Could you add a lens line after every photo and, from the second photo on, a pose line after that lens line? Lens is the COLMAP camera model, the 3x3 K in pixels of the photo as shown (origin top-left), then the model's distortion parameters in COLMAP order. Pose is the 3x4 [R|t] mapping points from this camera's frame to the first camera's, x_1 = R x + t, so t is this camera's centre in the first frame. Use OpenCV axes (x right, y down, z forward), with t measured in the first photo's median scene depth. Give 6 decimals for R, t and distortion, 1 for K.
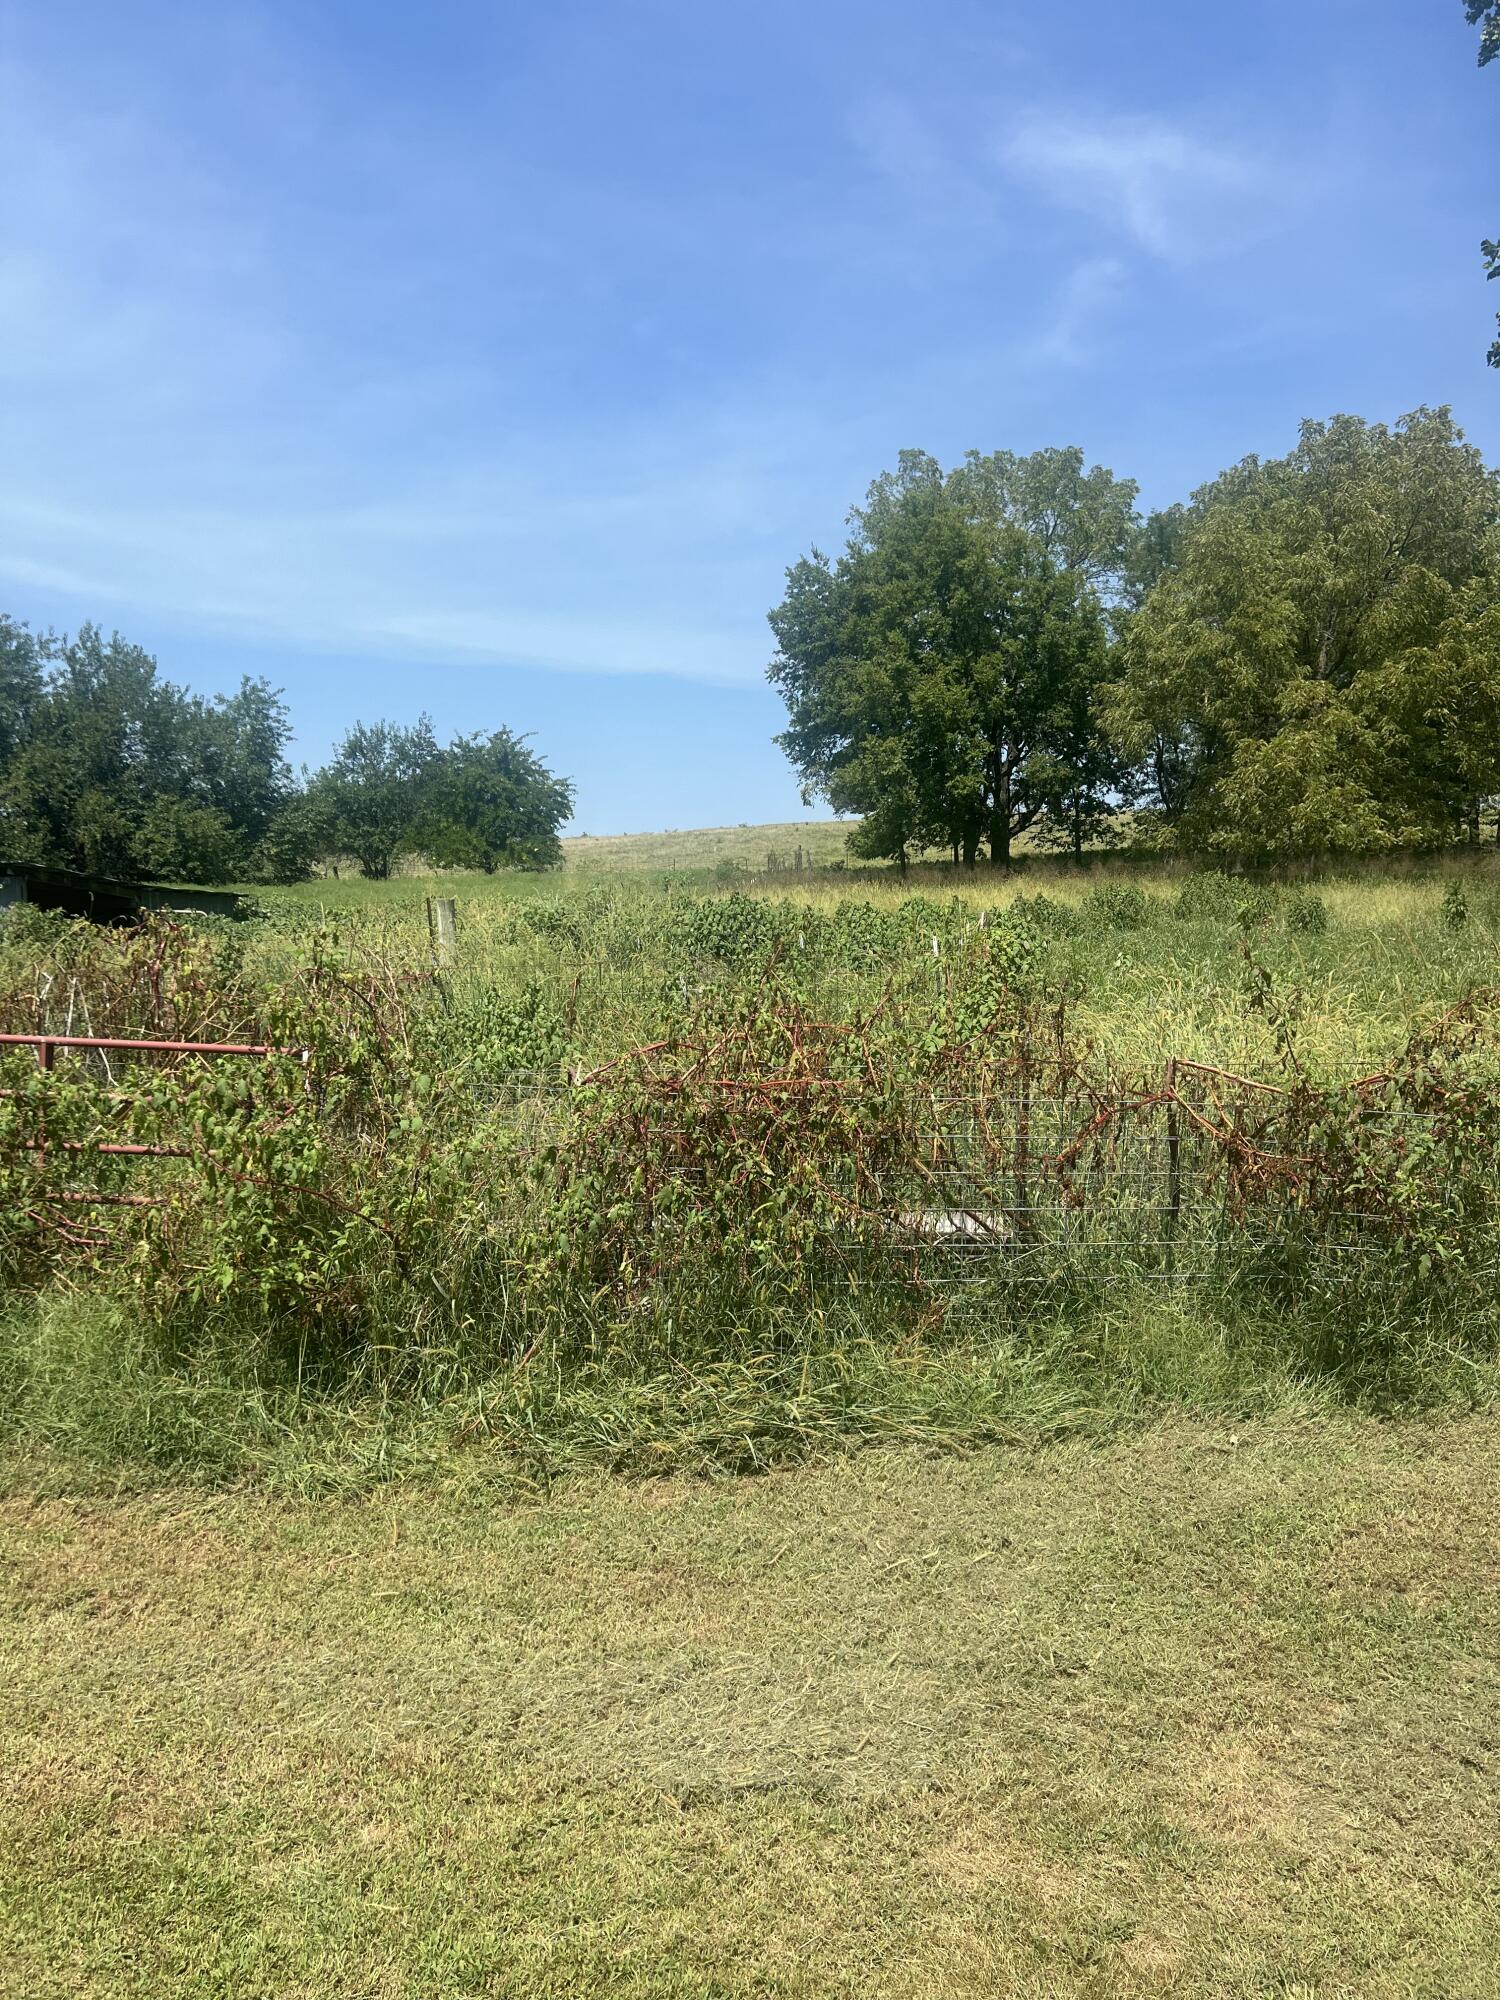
lens RADIAL K [[1490.9, 0, 741.6], [0, 1490.9, 1010.8], [0, 0, 1]] dist [0.012482, -0.006777]
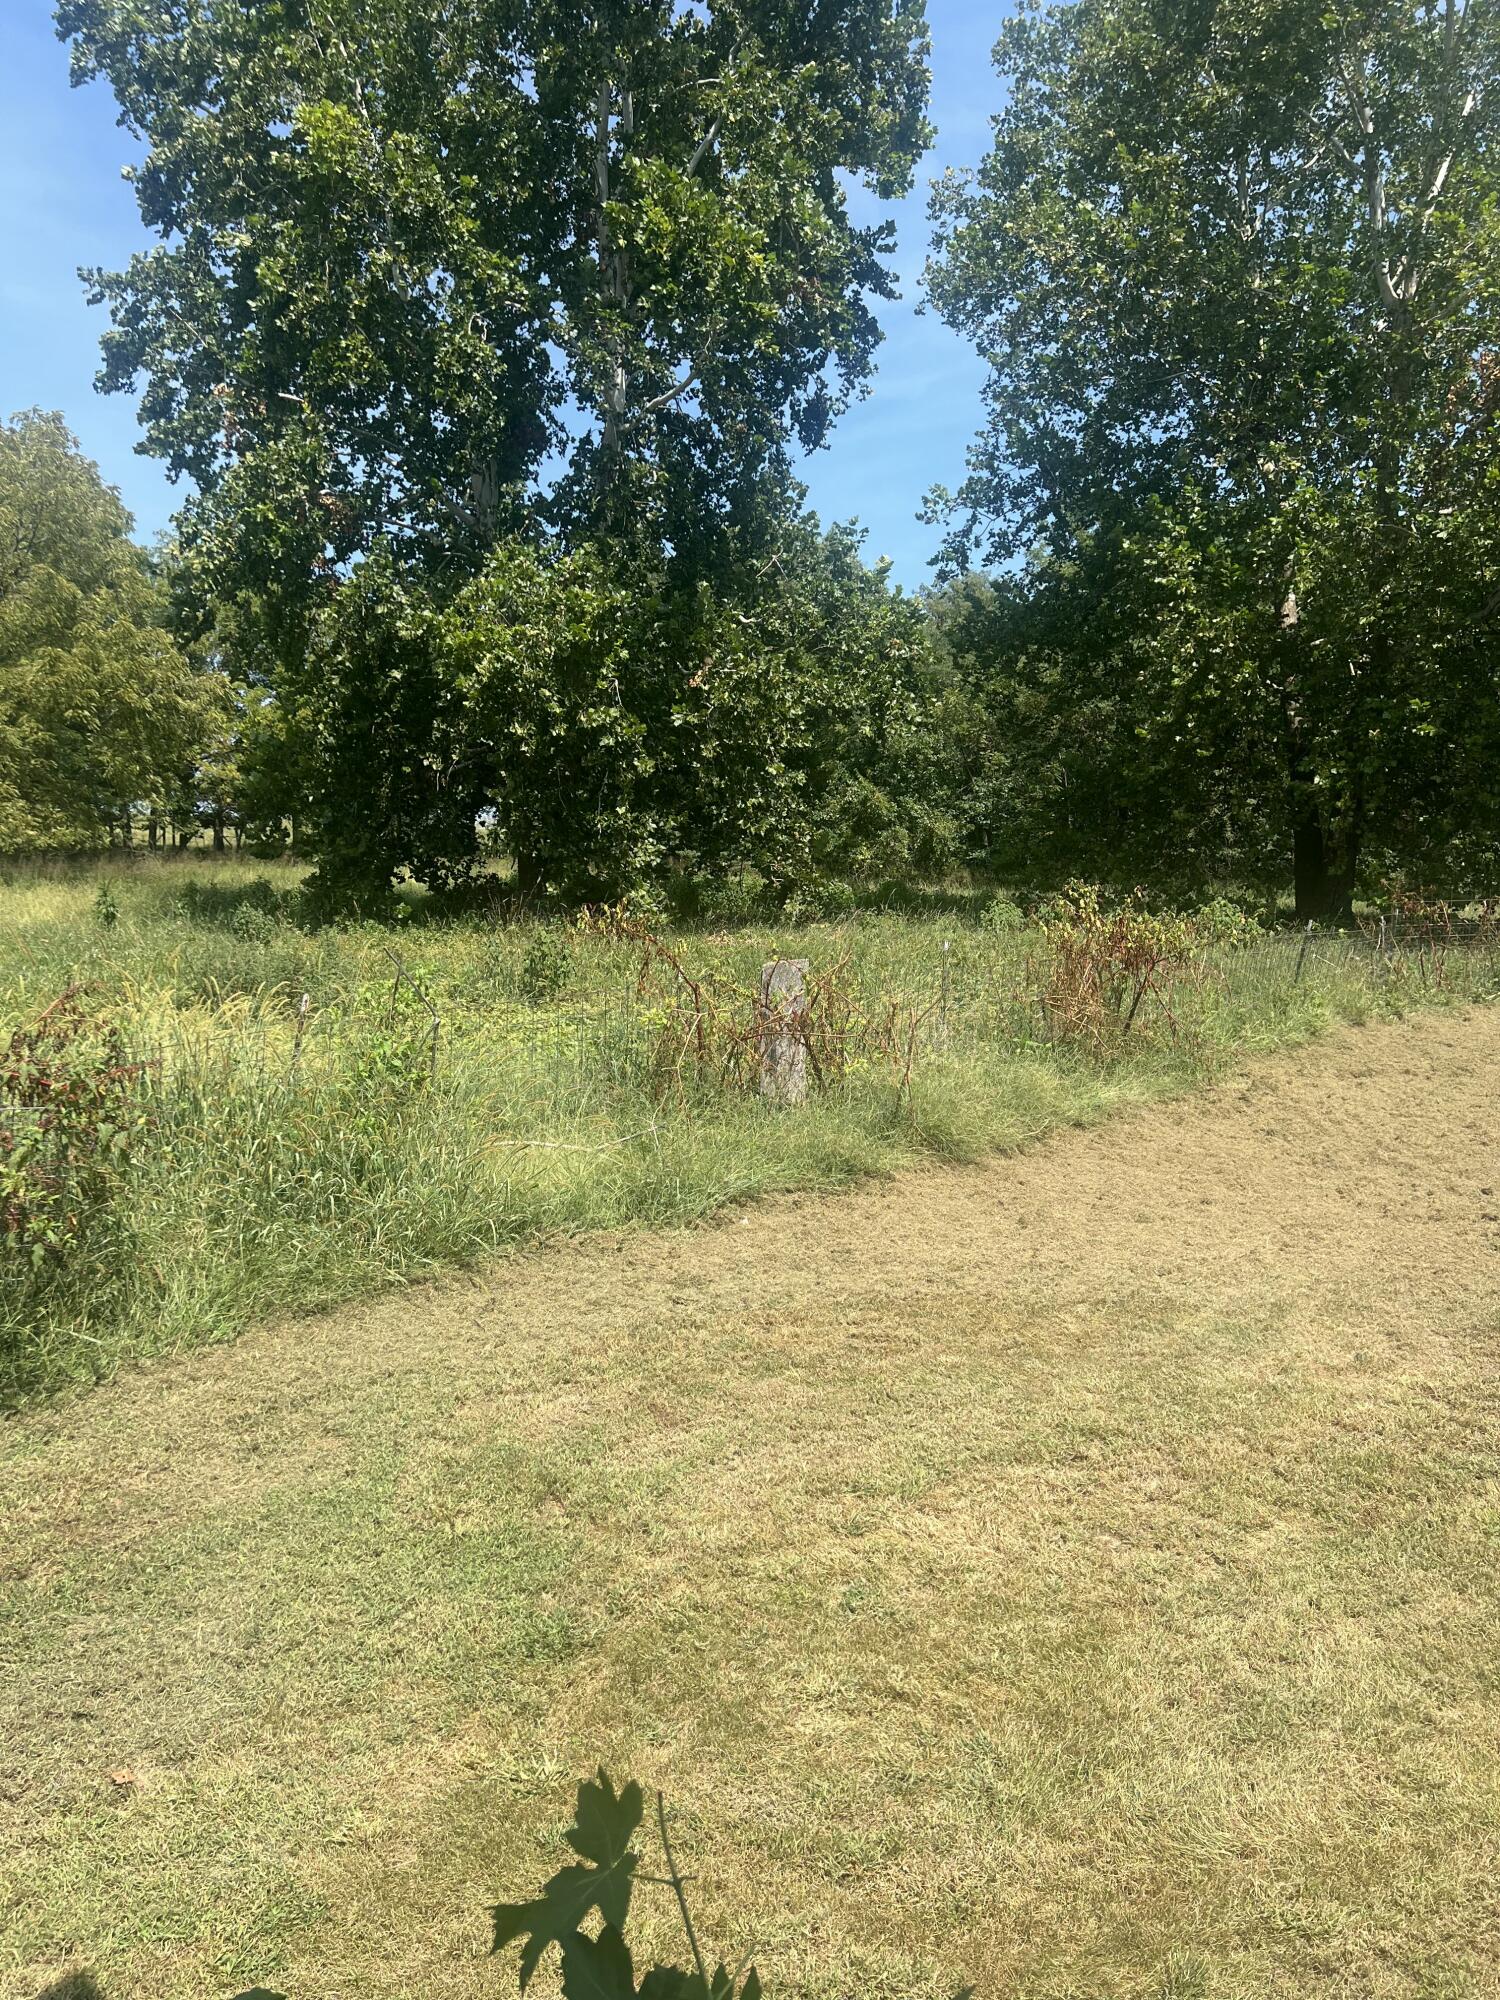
lens RADIAL K [[1490.9, 0, 745.2], [0, 1490.9, 1001.4], [0, 0, 1]] dist [0.012482, -0.006777]
pose [[0.665622, -0.053431, 0.744374, 0.004158], [0.059037, 0.998078, 0.018851, 0.001082], [-0.743950, 0.031398, 0.667497, -0.006104]]
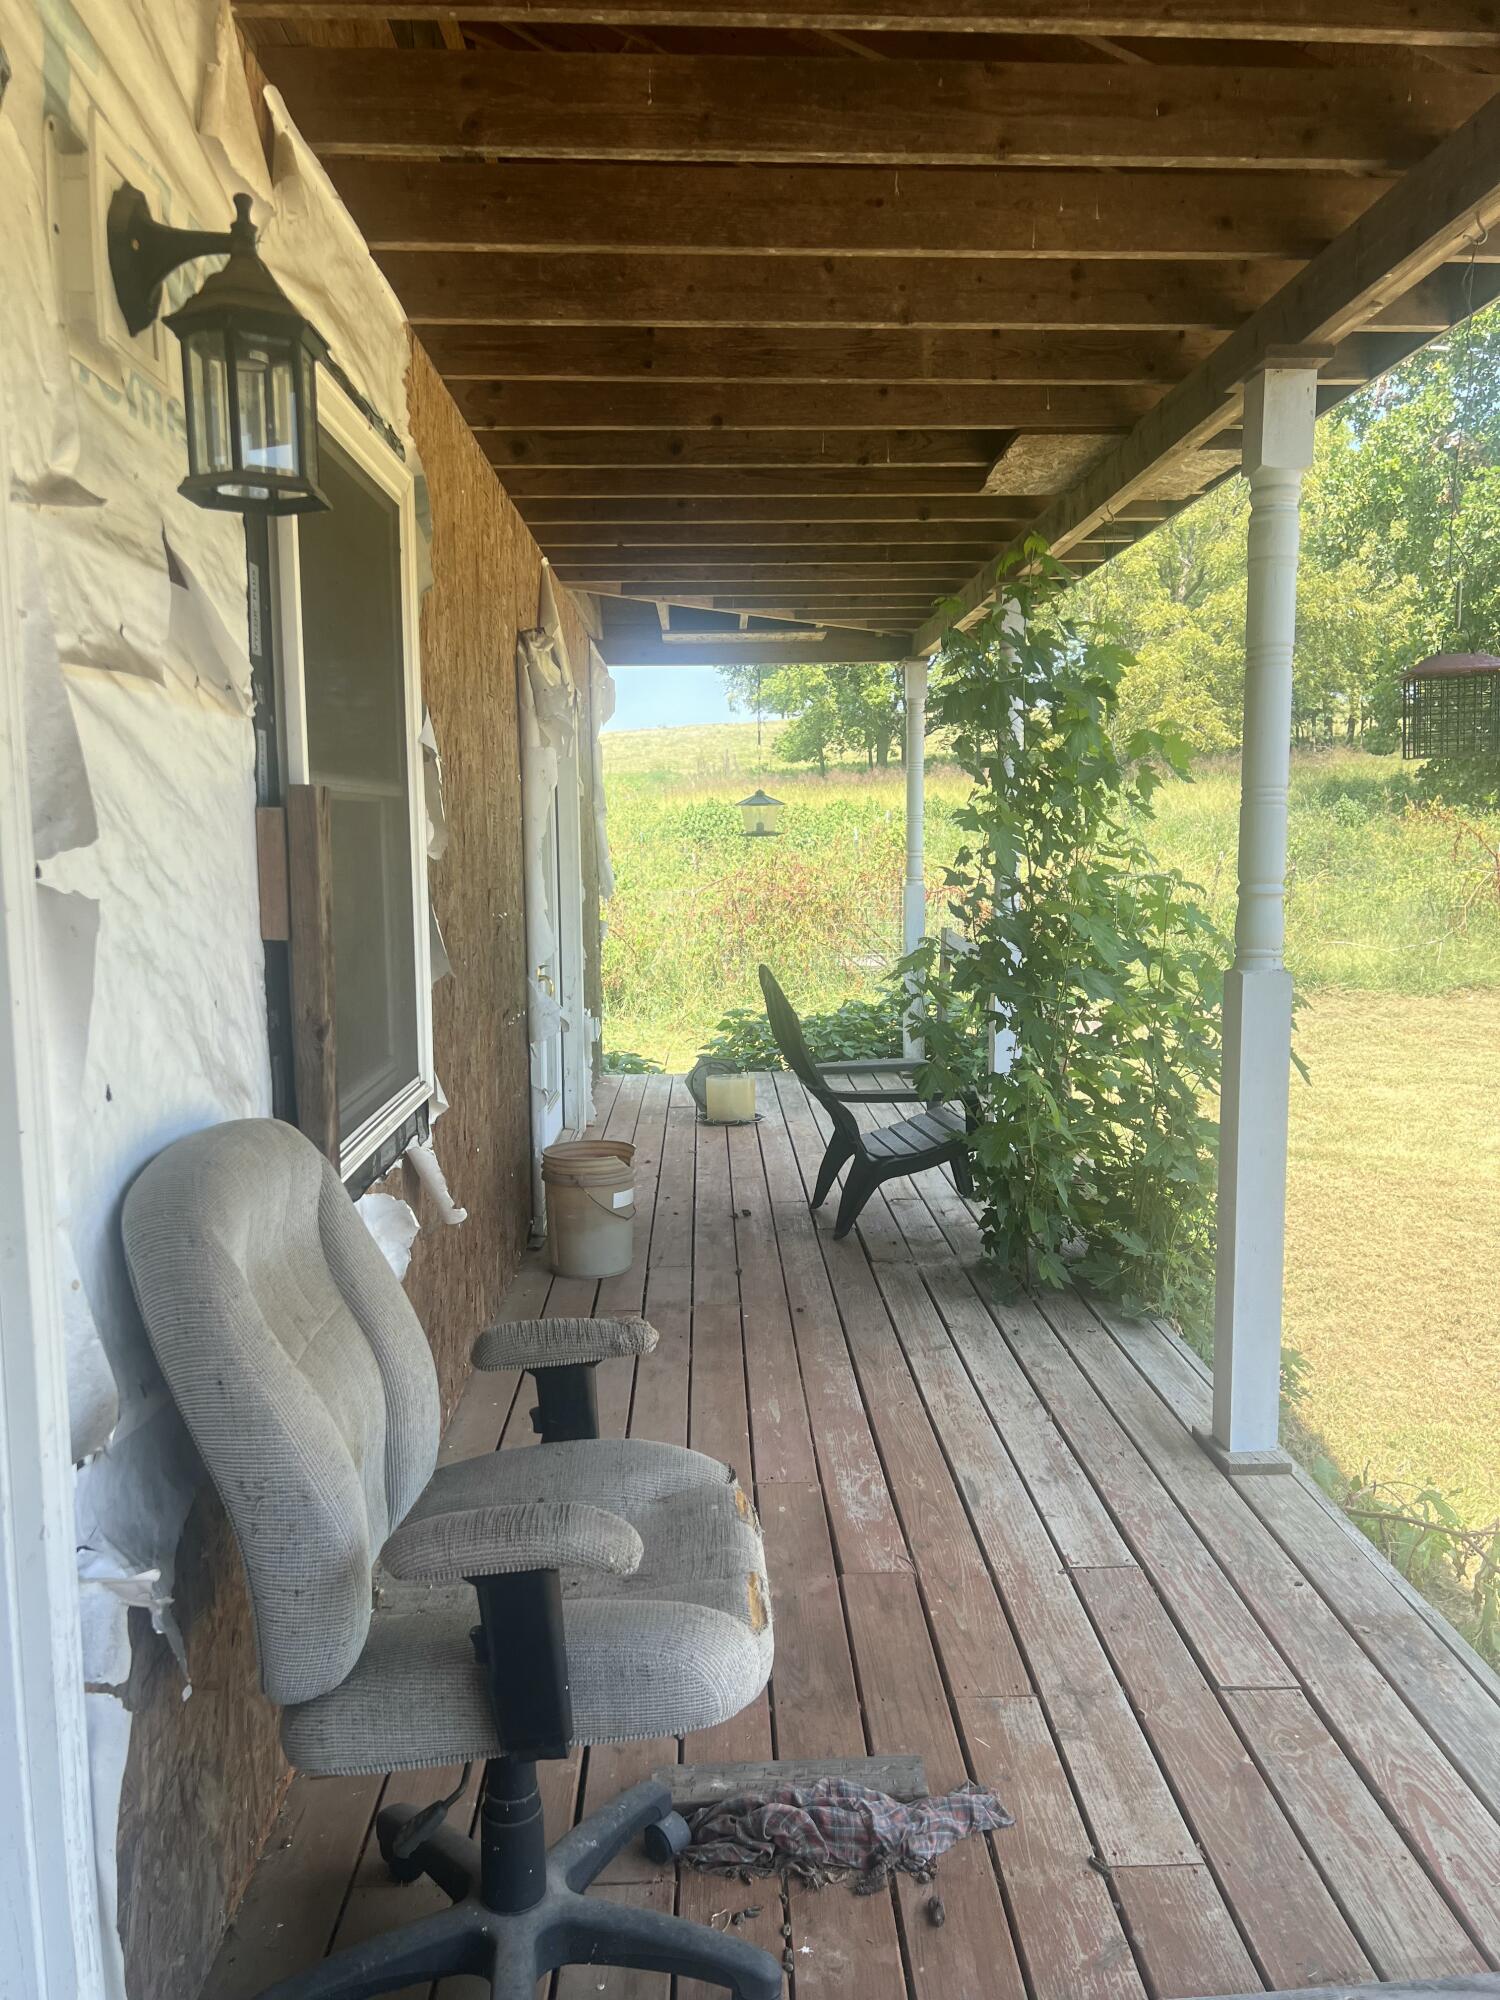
lens RADIAL K [[1490.9, 0, 744.5], [0, 1490.9, 1010.5], [0, 0, 1]] dist [0.012482, -0.006777]
pose [[0.998179, -0.026592, 0.054135, -0.030941], [0.022912, 0.997456, 0.067503, 0.013881], [-0.055792, -0.066140, 0.996249, -0.228880]]
